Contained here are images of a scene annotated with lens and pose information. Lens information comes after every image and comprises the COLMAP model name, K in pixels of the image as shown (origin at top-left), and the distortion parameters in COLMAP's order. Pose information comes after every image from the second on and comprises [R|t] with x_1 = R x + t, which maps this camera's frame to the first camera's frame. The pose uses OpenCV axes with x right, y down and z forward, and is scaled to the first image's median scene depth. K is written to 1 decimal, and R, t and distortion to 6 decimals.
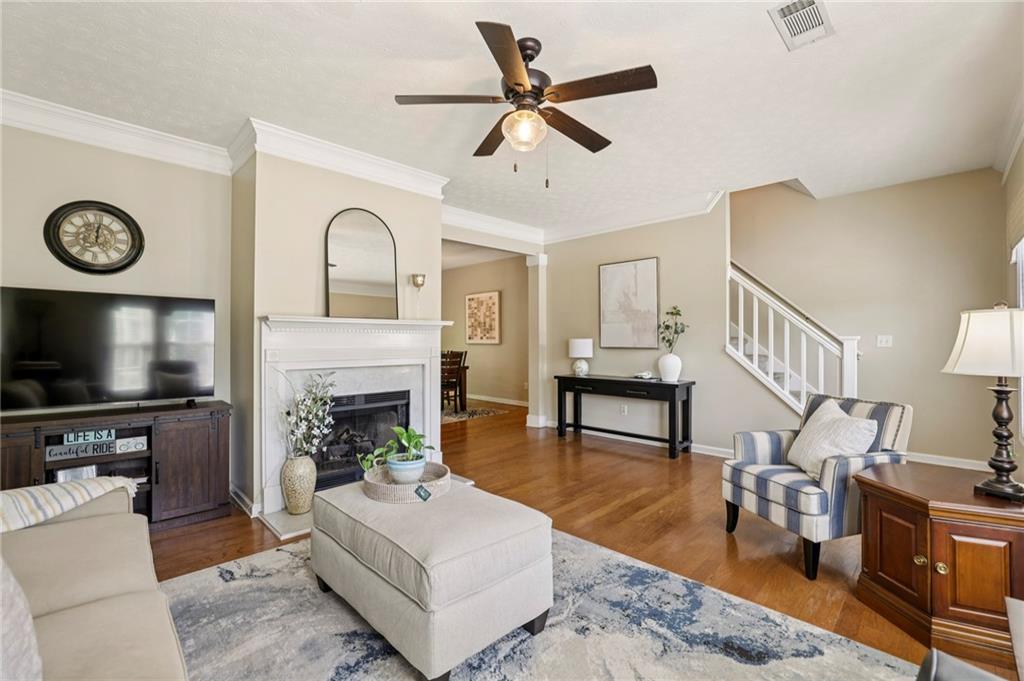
lens RADIAL K [[440.1, 0, 514.2], [0, 440.1, 336.0], [0, 0, 1]] dist [-0.038360, 0.007369]
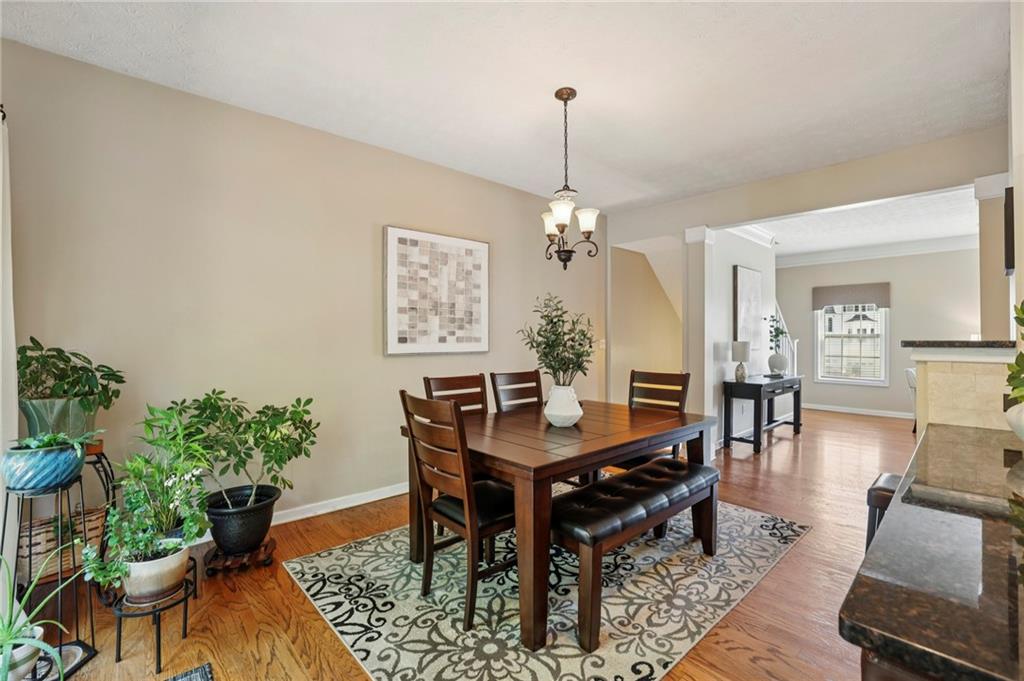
lens RADIAL K [[440.1, 0, 505.5], [0, 440.1, 337.3], [0, 0, 1]] dist [-0.038360, 0.007369]
pose [[0.059669, 0.005949, 0.998200, -0.930587], [-0.002418, 0.999980, -0.005815, 0.008944], [-0.998215, -0.002067, 0.059682, 1.702262]]
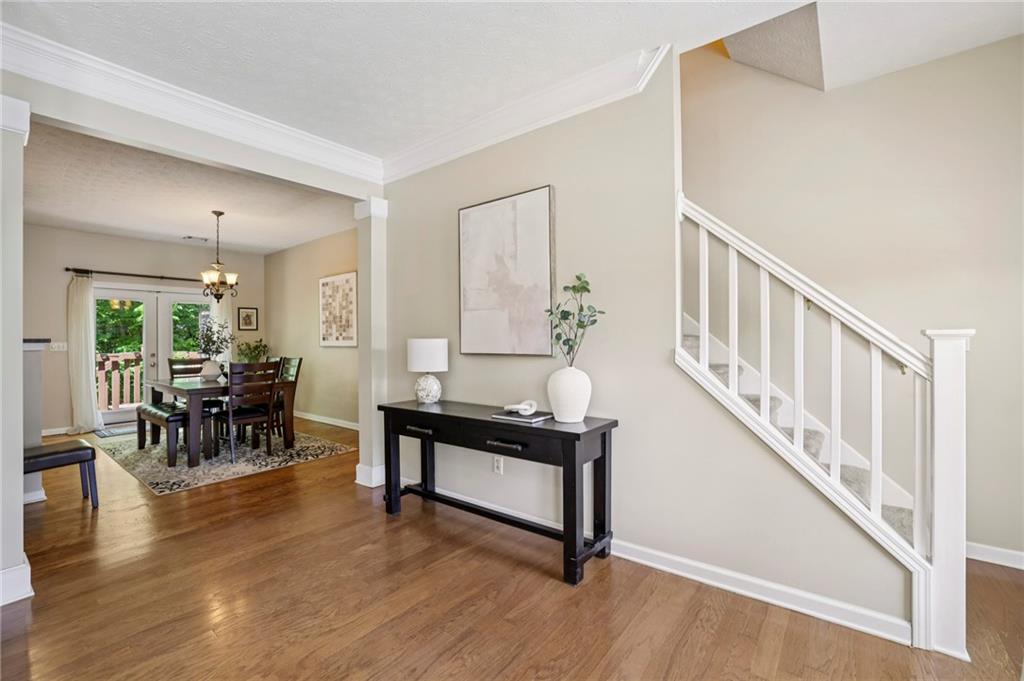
lens RADIAL K [[440.1, 0, 514.4], [0, 440.1, 335.3], [0, 0, 1]] dist [-0.038360, 0.007369]
pose [[0.992248, -0.004325, 0.124195, 0.226292], [0.004579, 0.999988, -0.001766, 0.004103], [-0.124186, 0.002321, 0.992256, 0.495799]]
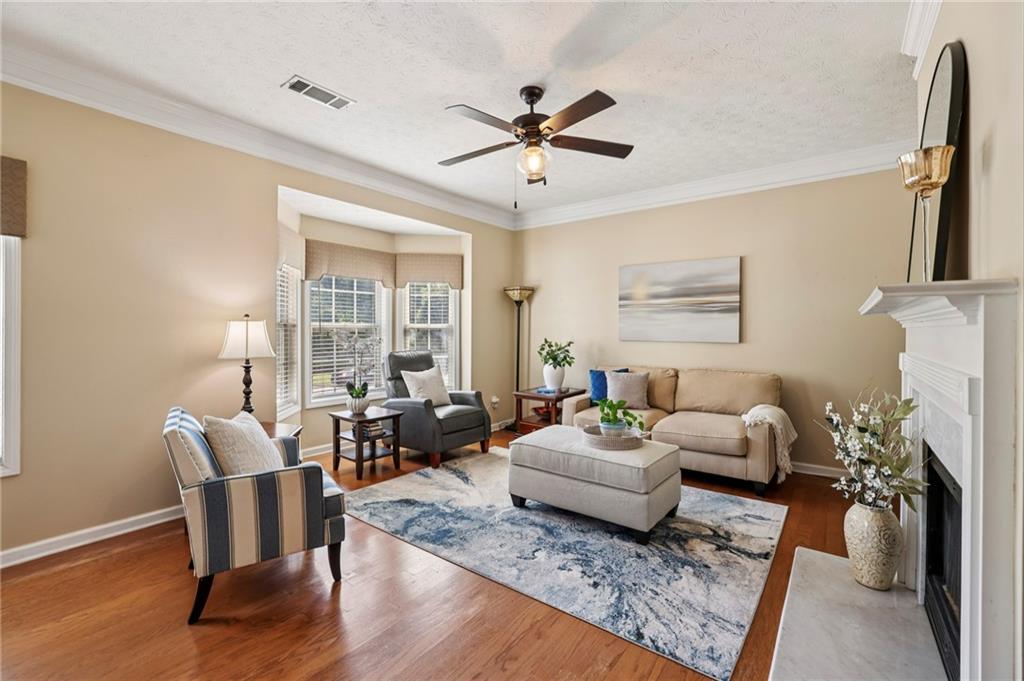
lens RADIAL K [[440.1, 0, 522.9], [0, 440.1, 330.0], [0, 0, 1]] dist [-0.038360, 0.007369]
pose [[-0.987750, -0.000700, -0.156043, 0.115631], [0.000956, 0.999944, -0.010537, -0.000935], [0.156041, -0.010557, -0.987694, 1.045240]]
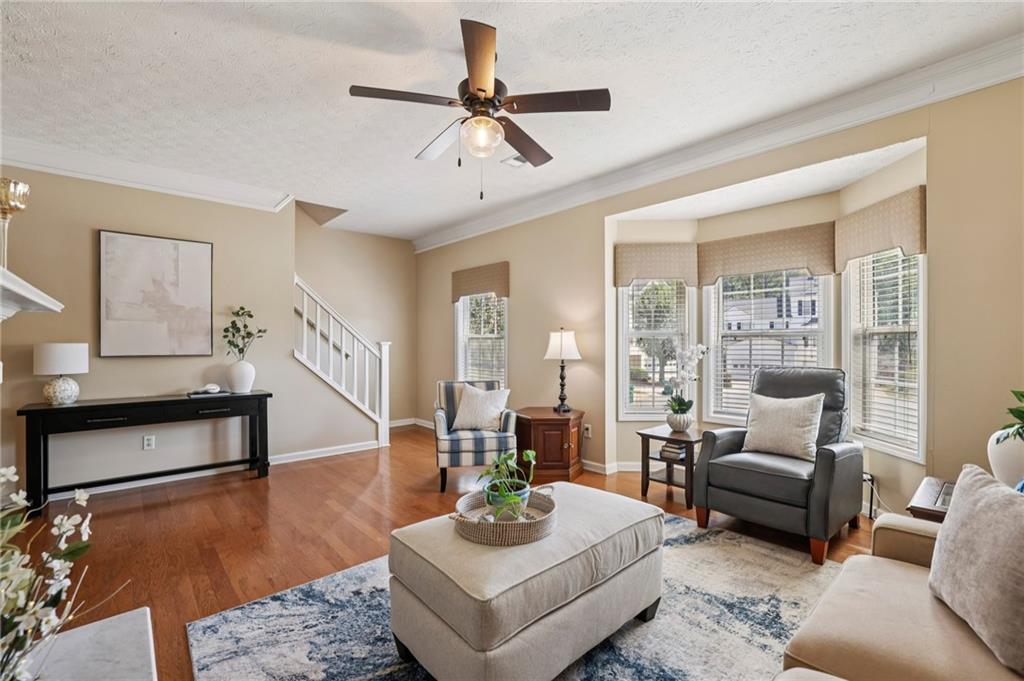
lens RADIAL K [[440.1, 0, 506.7], [0, 440.1, 350.4], [0, 0, 1]] dist [-0.038360, 0.007369]
pose [[0.056203, -0.012442, 0.998342, -0.469629], [-0.007867, 0.999886, 0.012904, 0.004423], [-0.998388, -0.008579, 0.056098, 0.423191]]
